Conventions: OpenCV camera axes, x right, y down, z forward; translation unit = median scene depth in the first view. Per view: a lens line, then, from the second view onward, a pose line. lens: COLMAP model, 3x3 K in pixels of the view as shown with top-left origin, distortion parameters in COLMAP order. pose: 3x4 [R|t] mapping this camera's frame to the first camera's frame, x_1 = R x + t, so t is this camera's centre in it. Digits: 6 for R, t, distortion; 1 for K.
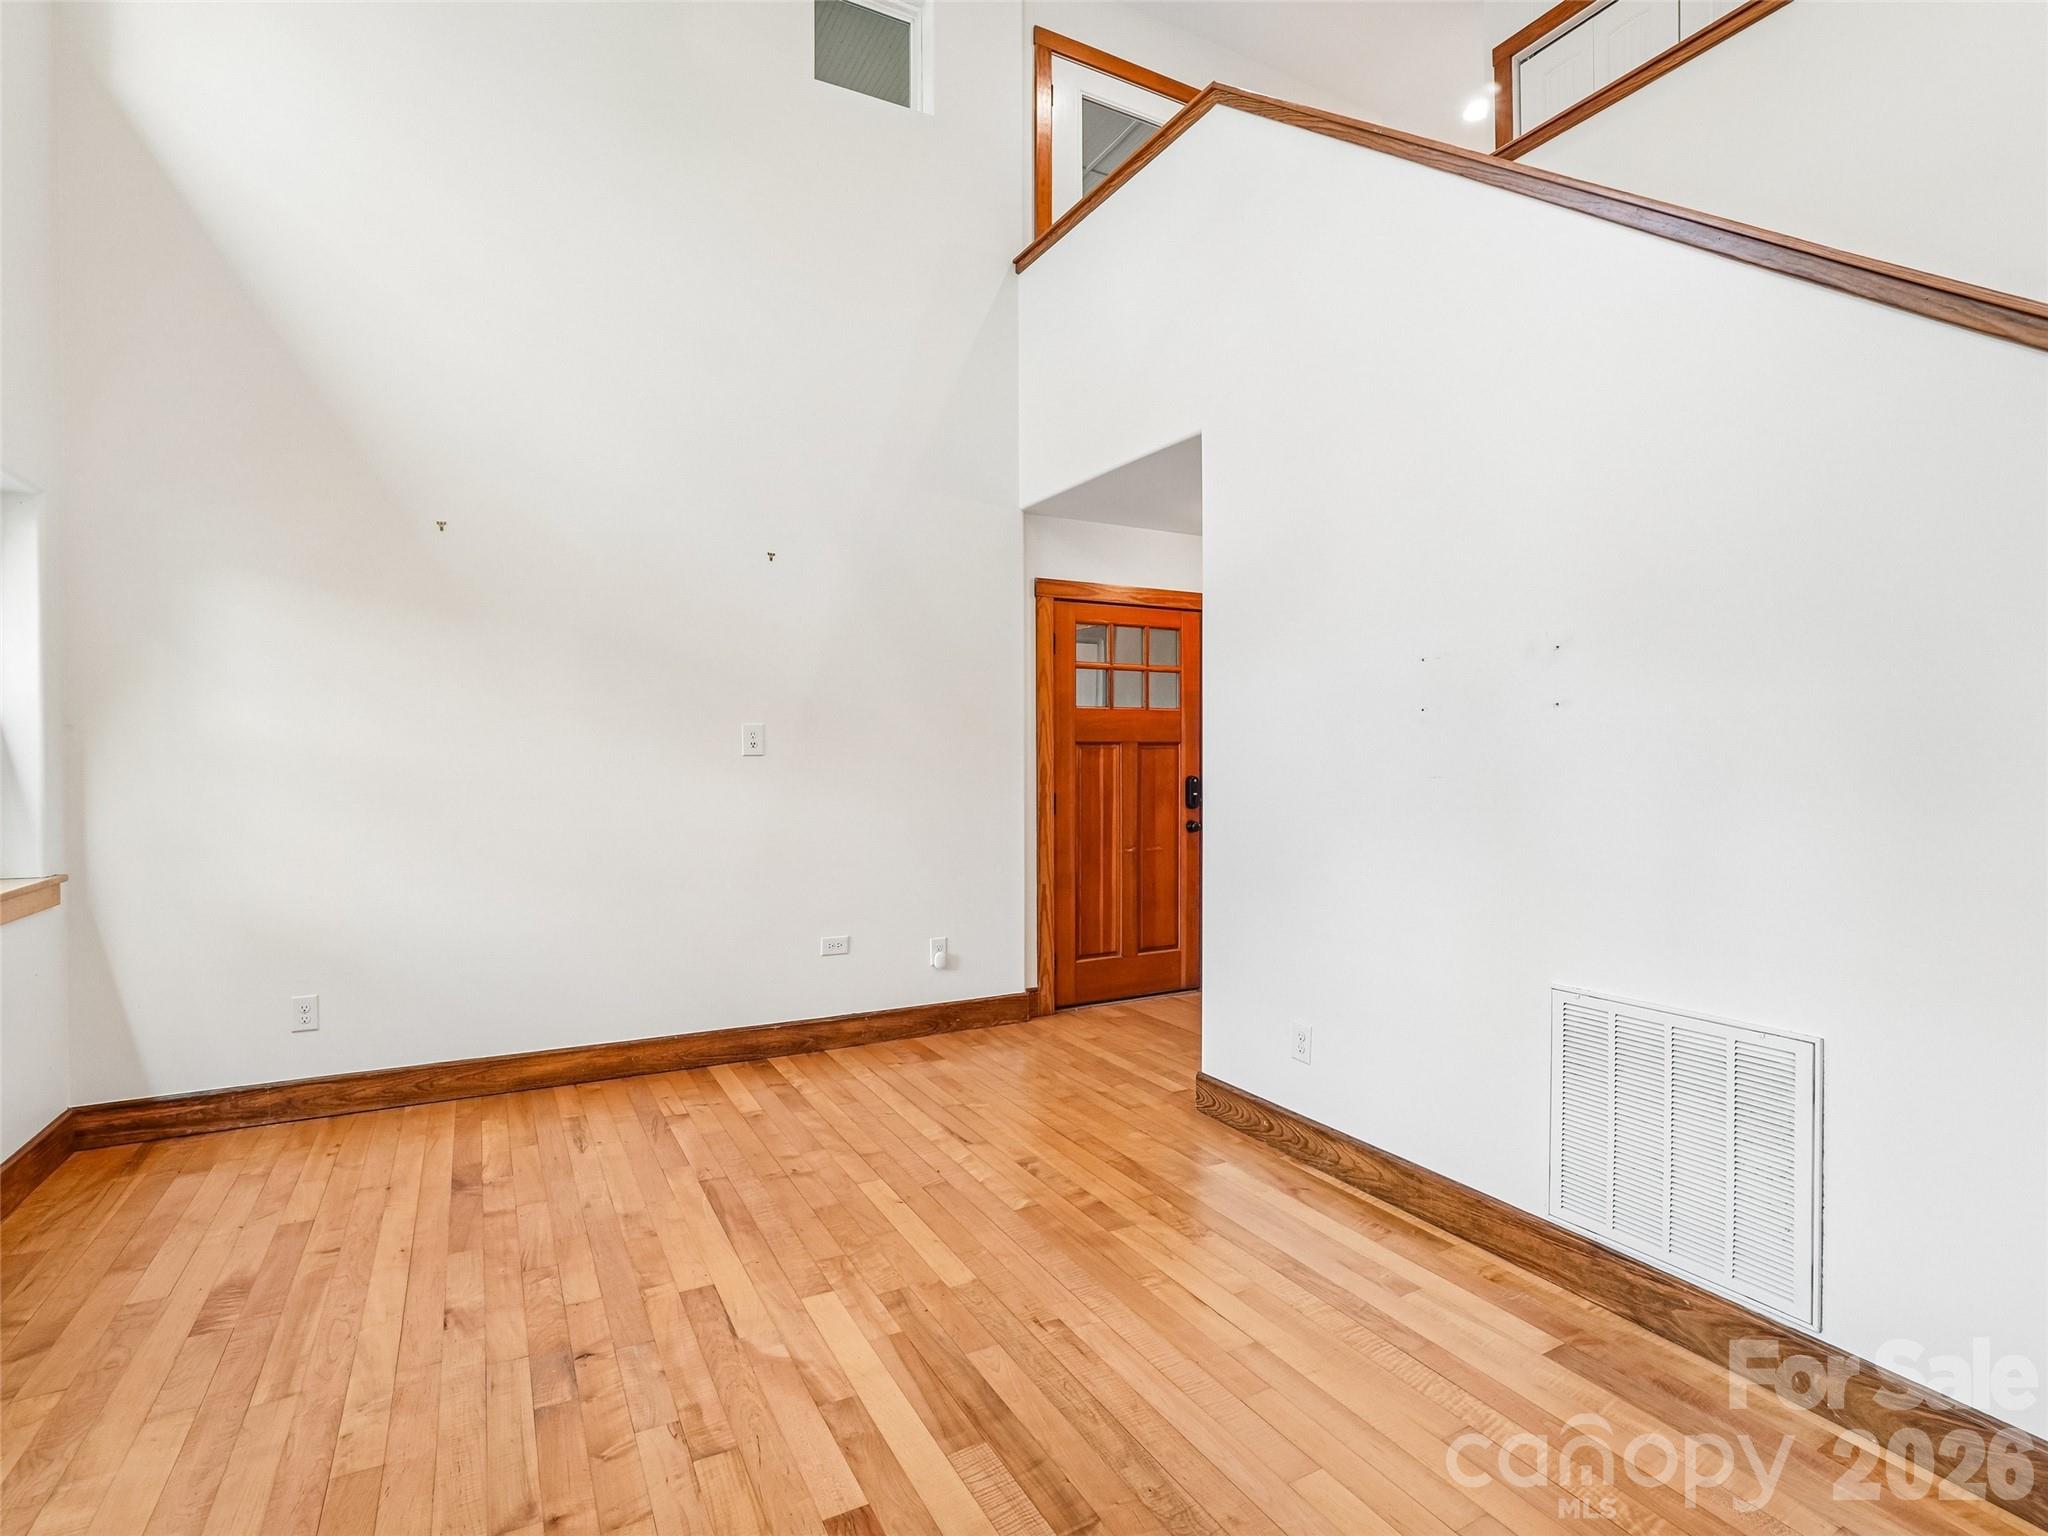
lens RADIAL K [[1007.7, 0, 1025.1], [0, 1007.7, 803.6], [0, 0, 1]] dist [-0.055016, -0.000007]
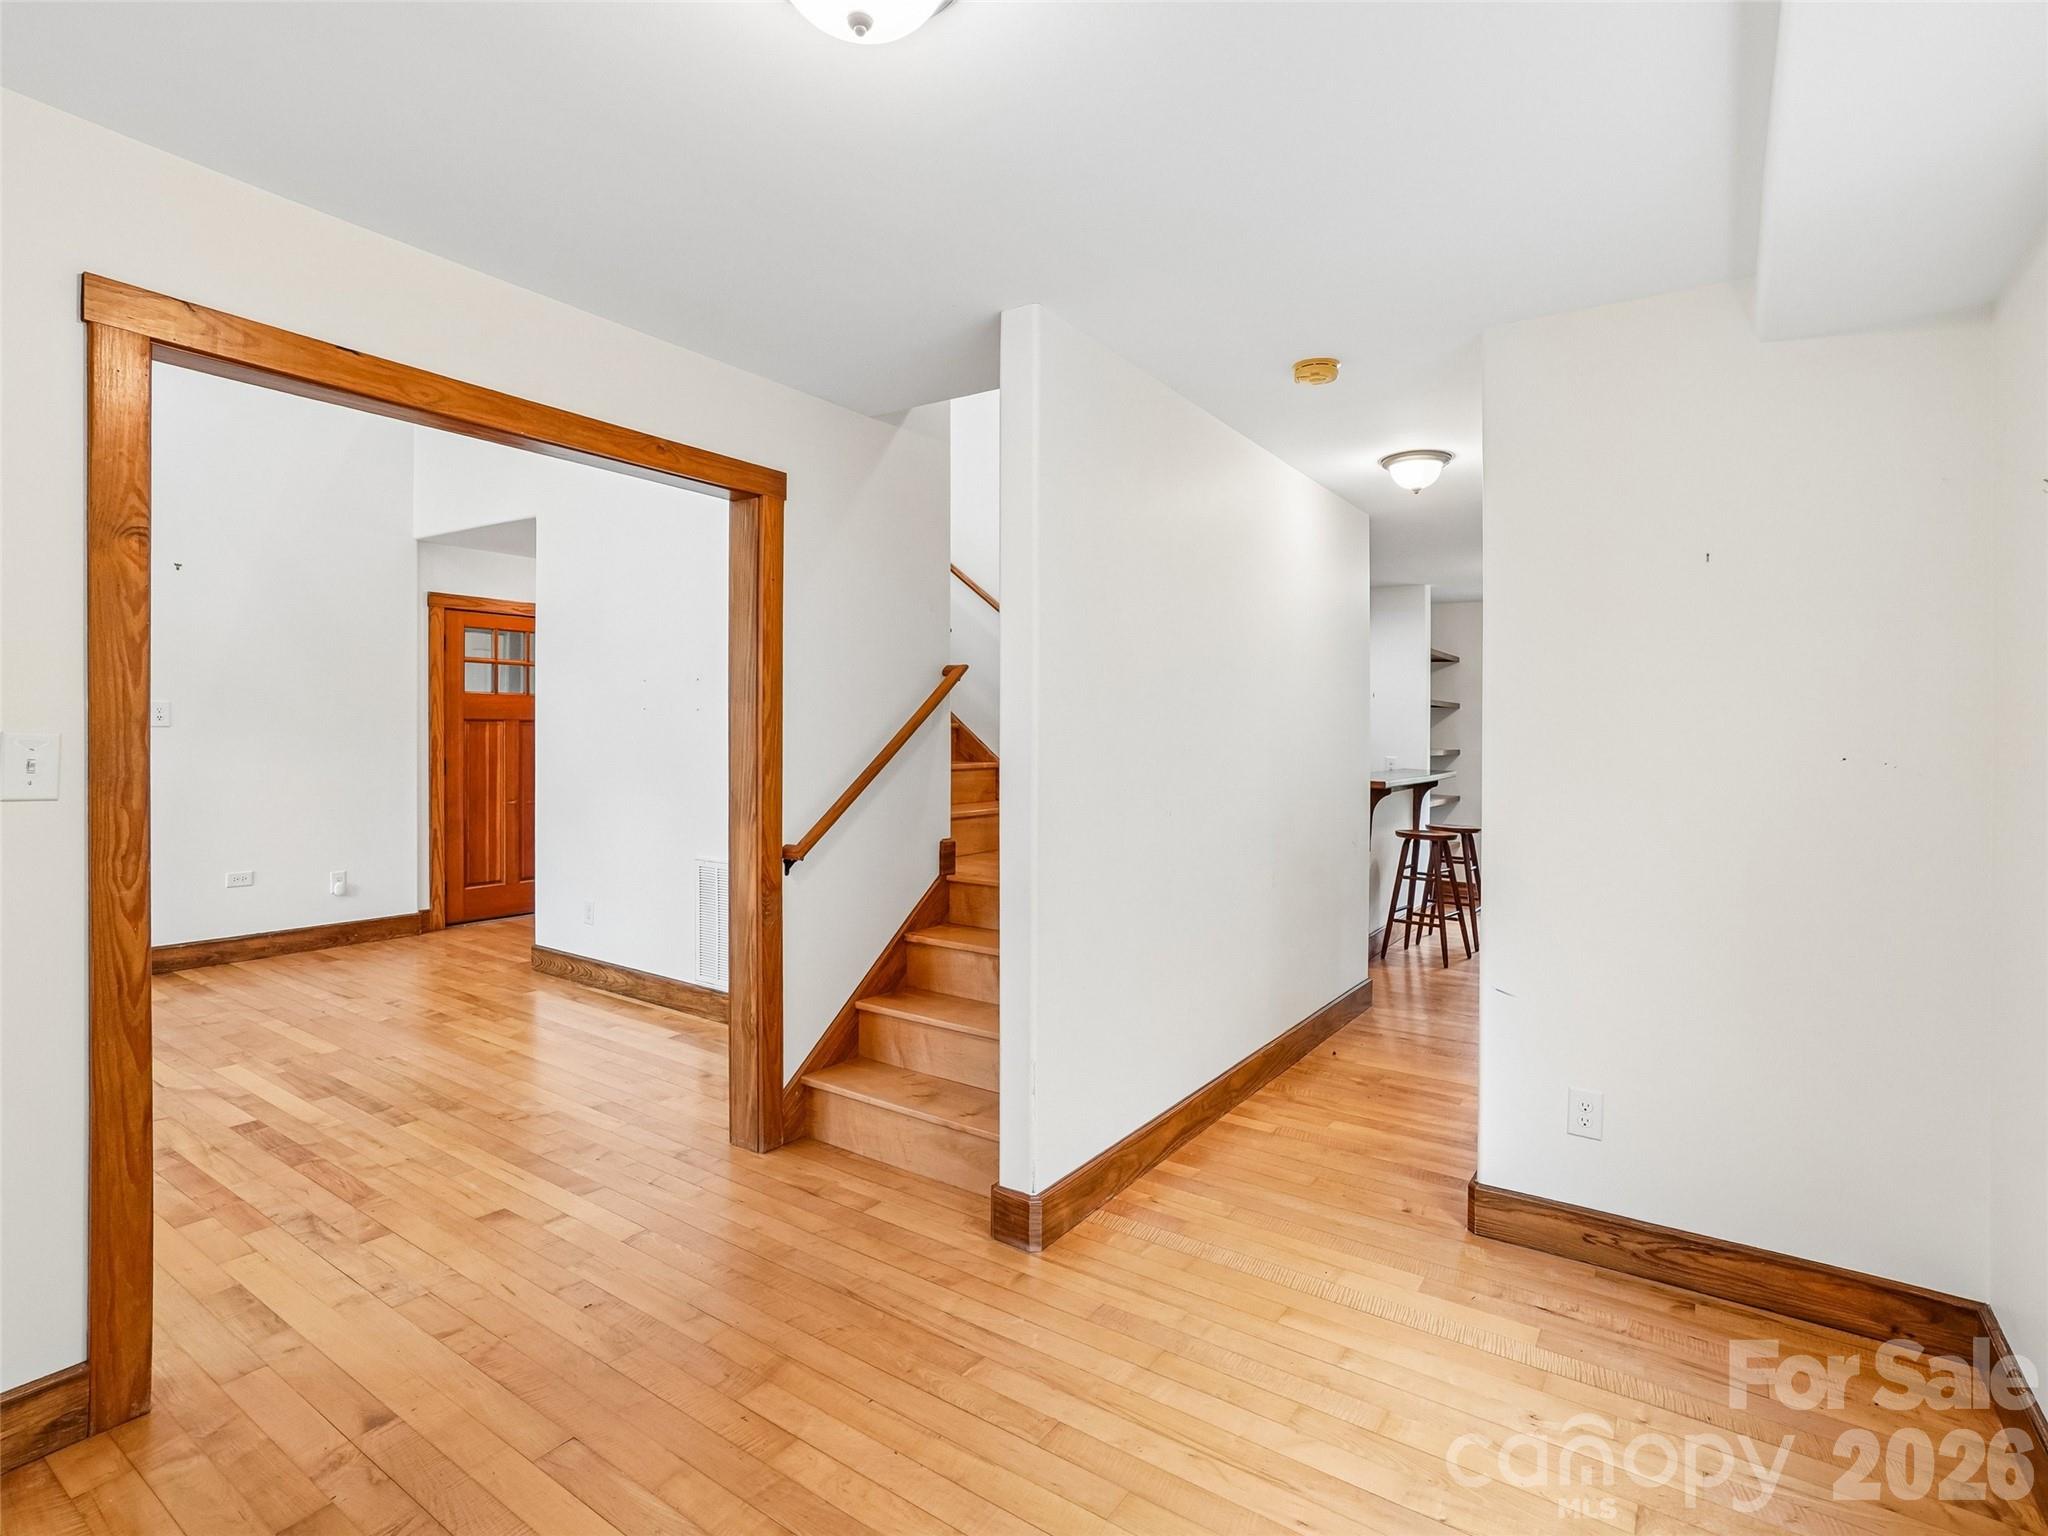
lens RADIAL K [[1019.7, 0, 1024.0], [0, 1019.7, 768.0], [0, 0, 1]] dist [-0.056134, 0.023240]
pose [[0.887117, 0.001088, 0.461544, 0.095070], [0.002294, 0.999974, -0.006767, 0.012574], [-0.461539, 0.007062, 0.887092, -0.489862]]
